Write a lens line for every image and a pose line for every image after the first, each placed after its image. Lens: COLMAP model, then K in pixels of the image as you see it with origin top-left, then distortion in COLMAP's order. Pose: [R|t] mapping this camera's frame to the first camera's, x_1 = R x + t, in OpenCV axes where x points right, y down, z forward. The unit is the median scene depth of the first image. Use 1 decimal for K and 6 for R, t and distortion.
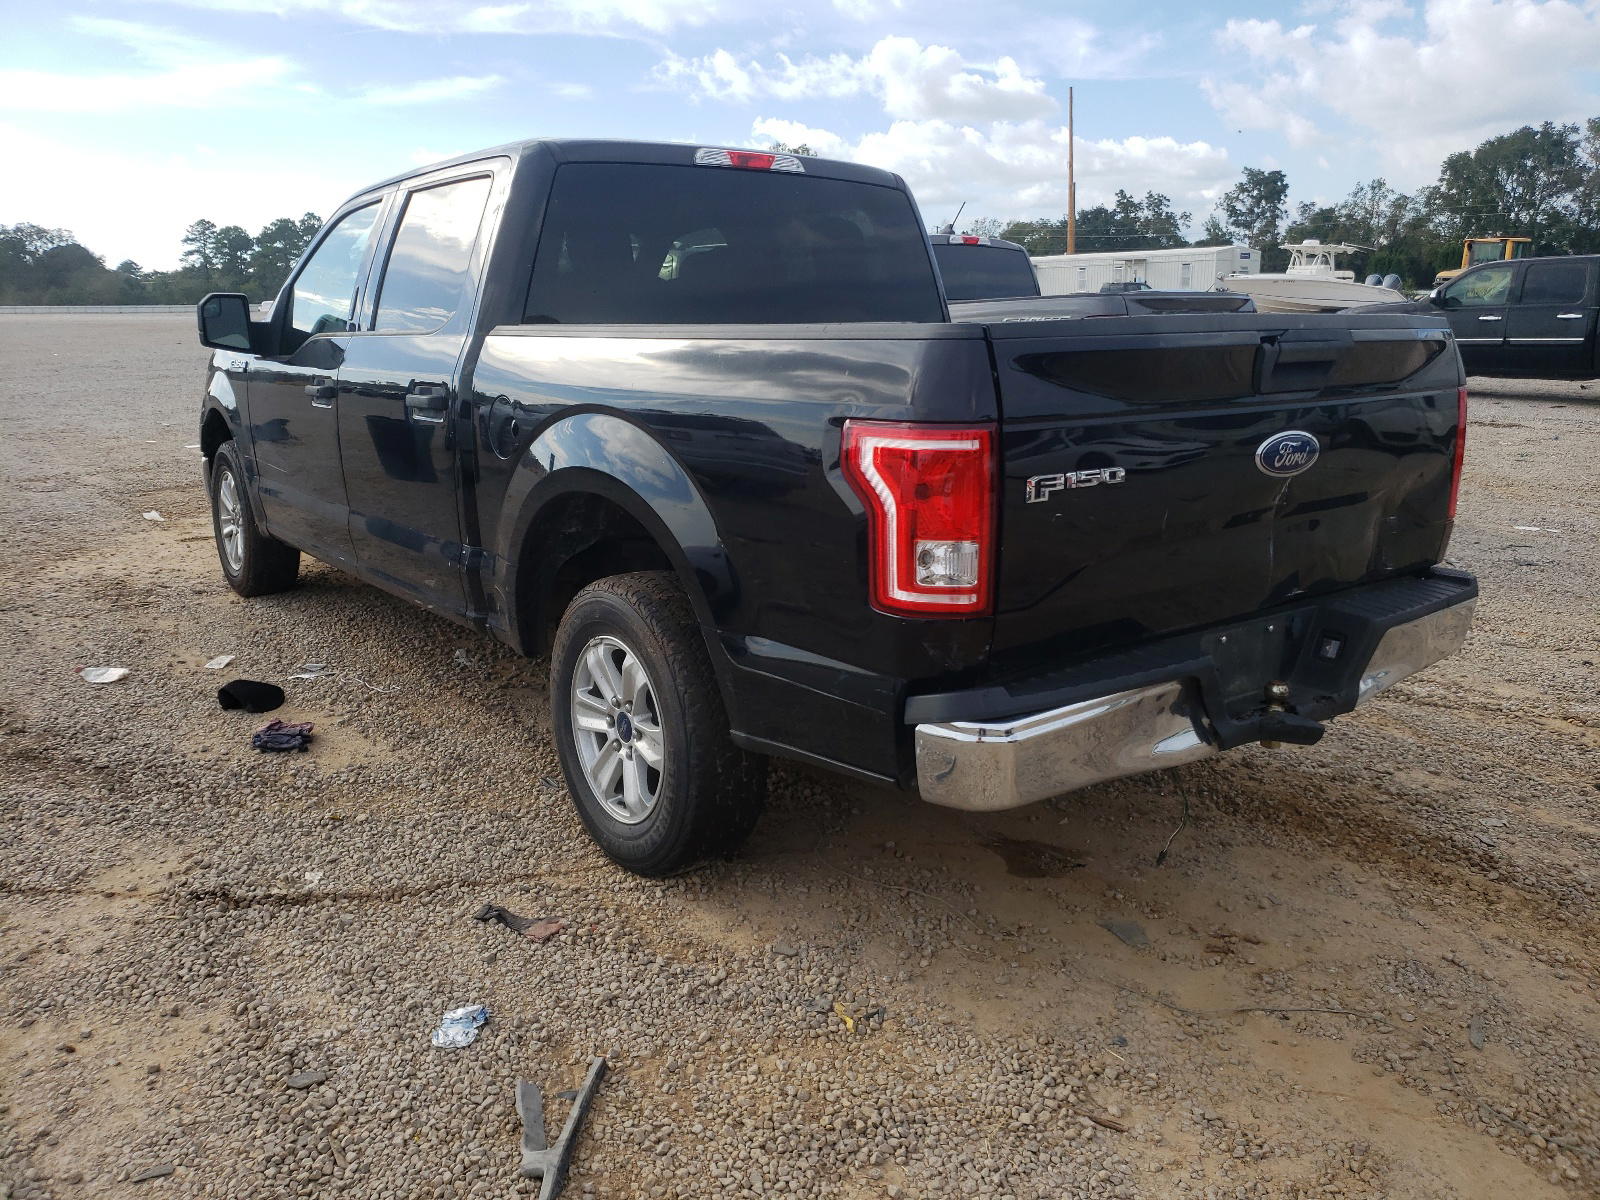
lens RADIAL K [[1269.5, 0, 800.0], [0, 1269.5, 600.0], [0, 0, 1]] dist [-0.012496, 0.051198]
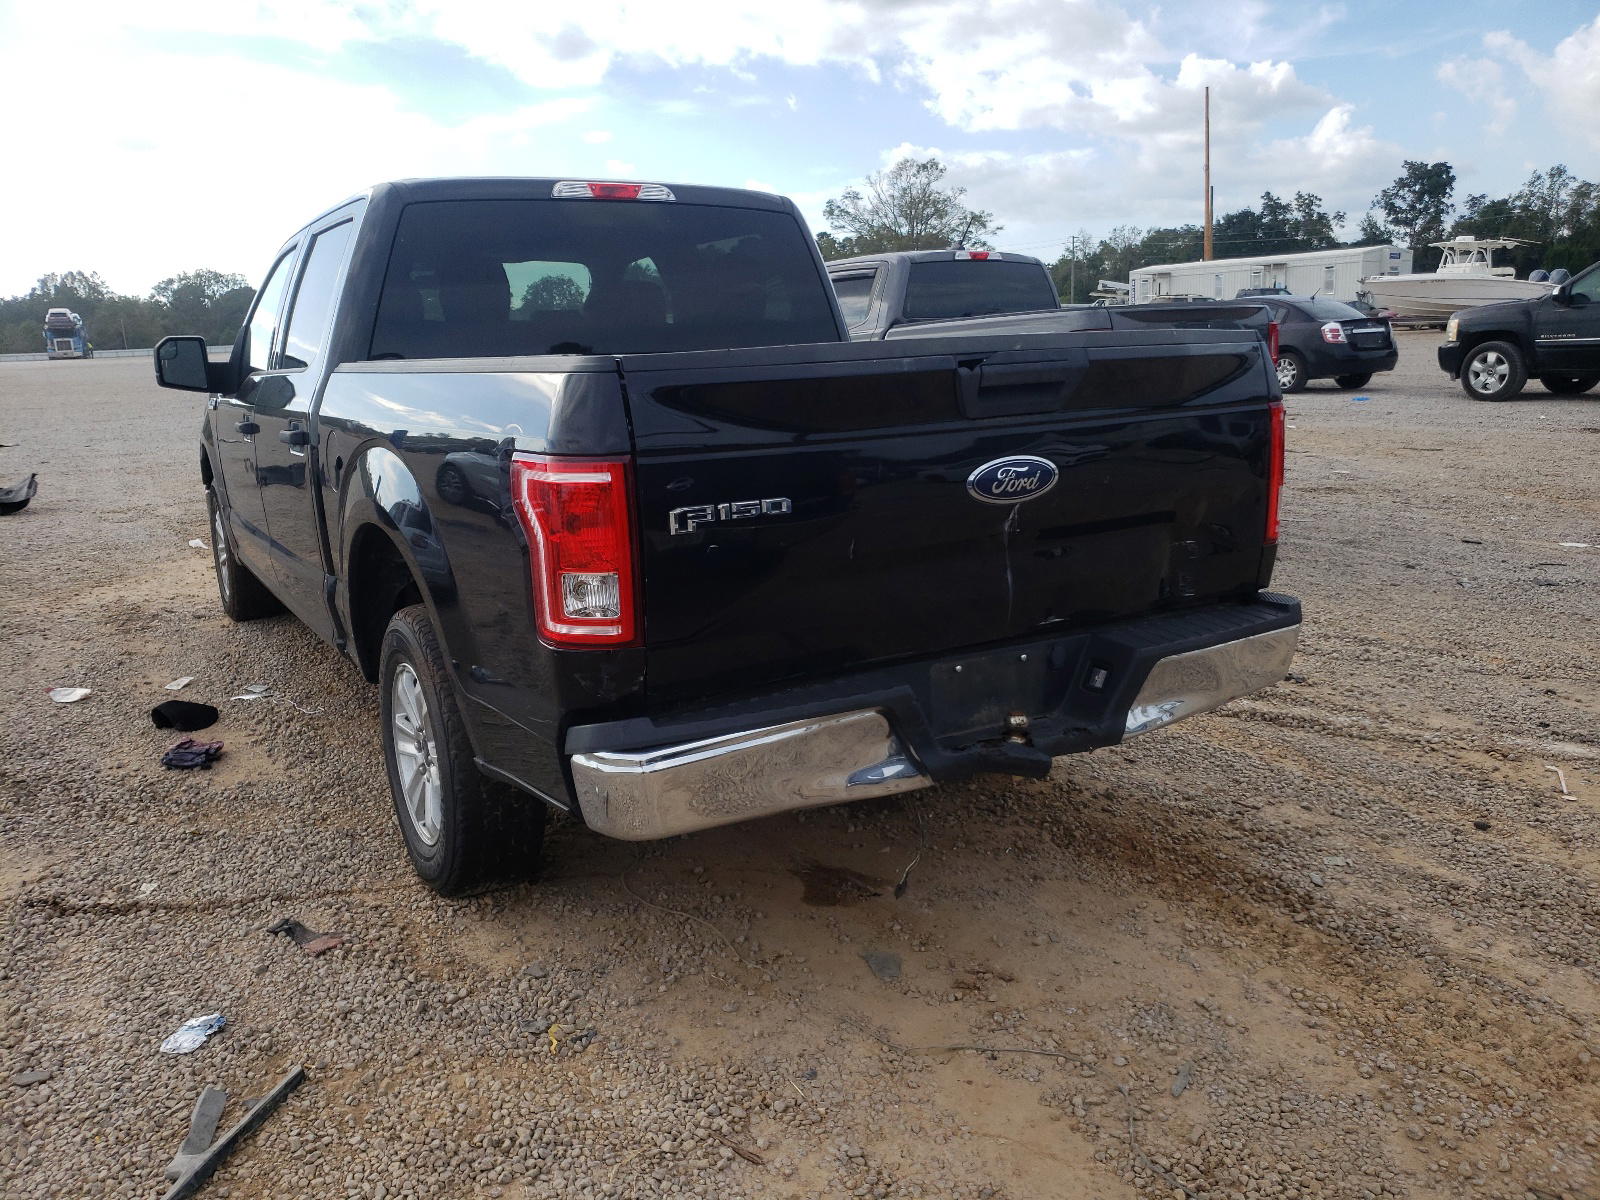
lens RADIAL K [[1265.6, 0, 786.5], [0, 1265.6, 637.3], [0, 0, 1]] dist [-0.011681, 0.045769]
pose [[0.992088, 0.000713, -0.125539, 0.242694], [0.001087, 0.999898, 0.014271, -0.005907], [0.125536, -0.014294, 0.991986, 0.013098]]
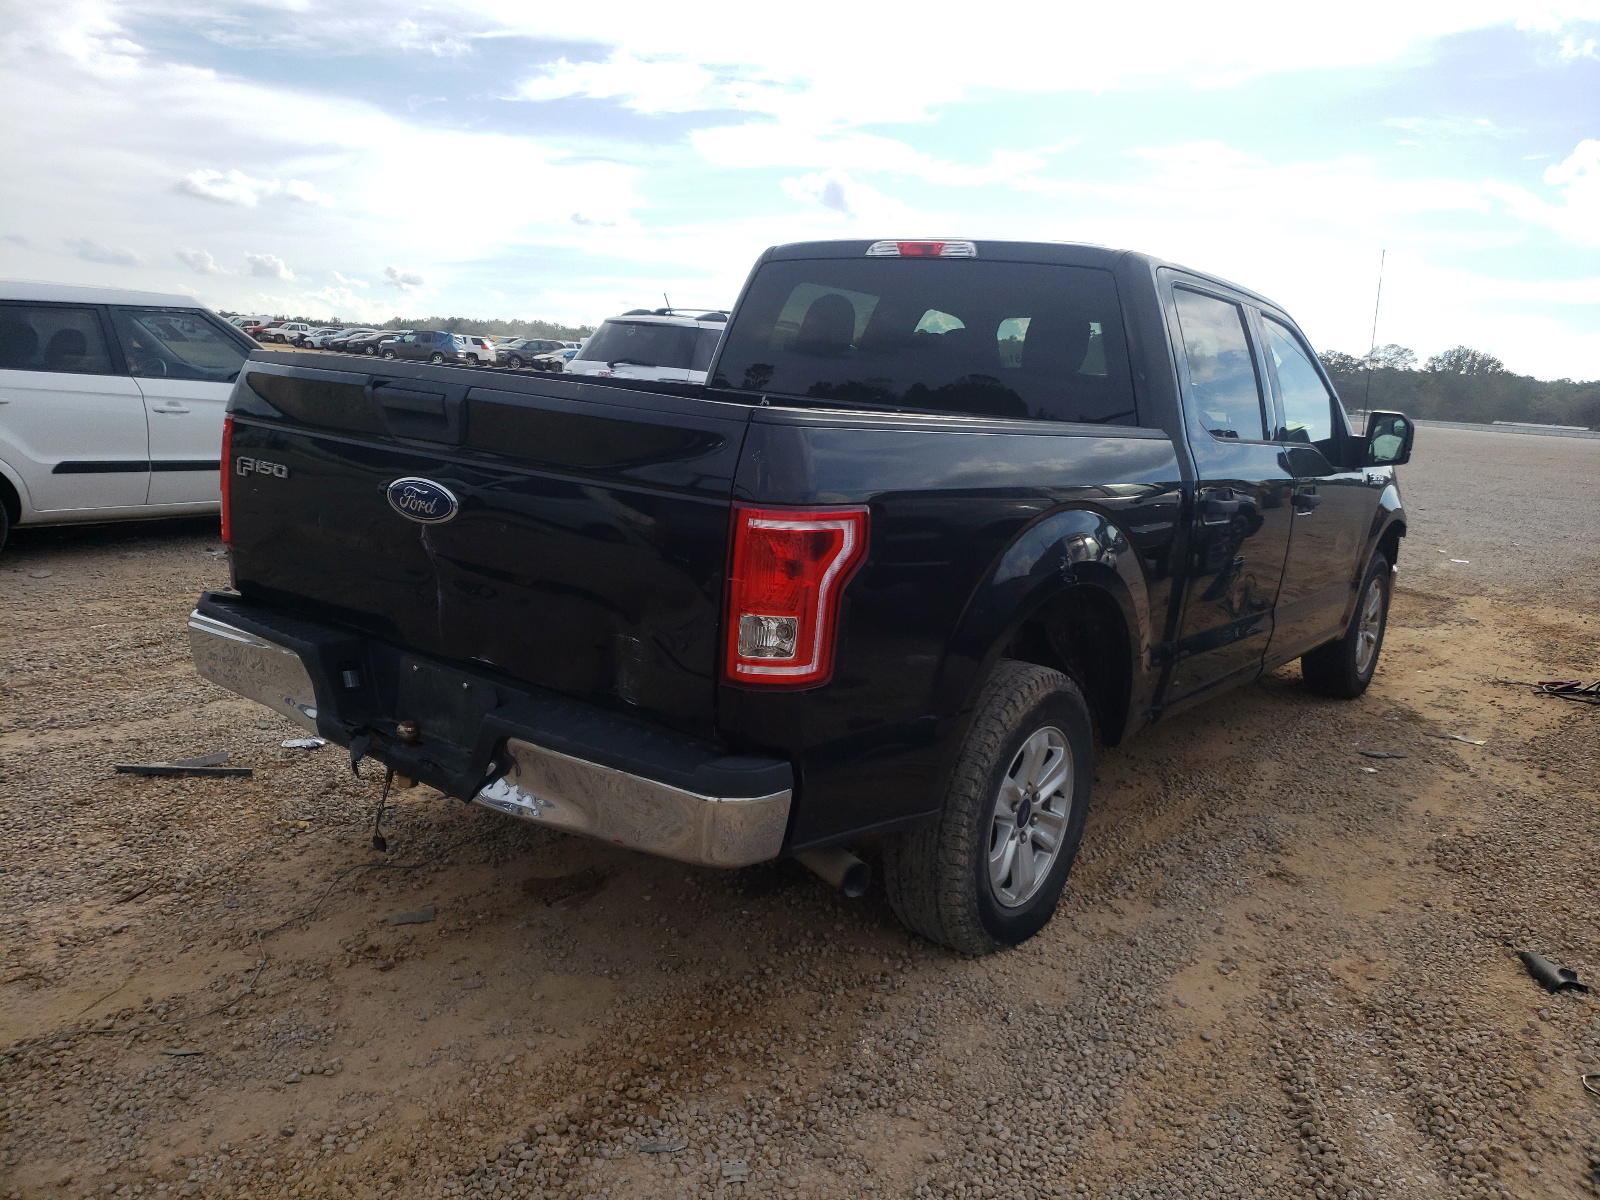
lens RADIAL K [[1269.5, 0, 800.0], [0, 1269.5, 600.0], [0, 0, 1]] dist [-0.012496, 0.051198]
pose [[0.271766, 0.198248, -0.941722, 1.058660], [-0.292574, 0.949254, 0.115401, -0.179584], [0.916812, 0.244162, 0.315977, 0.708948]]
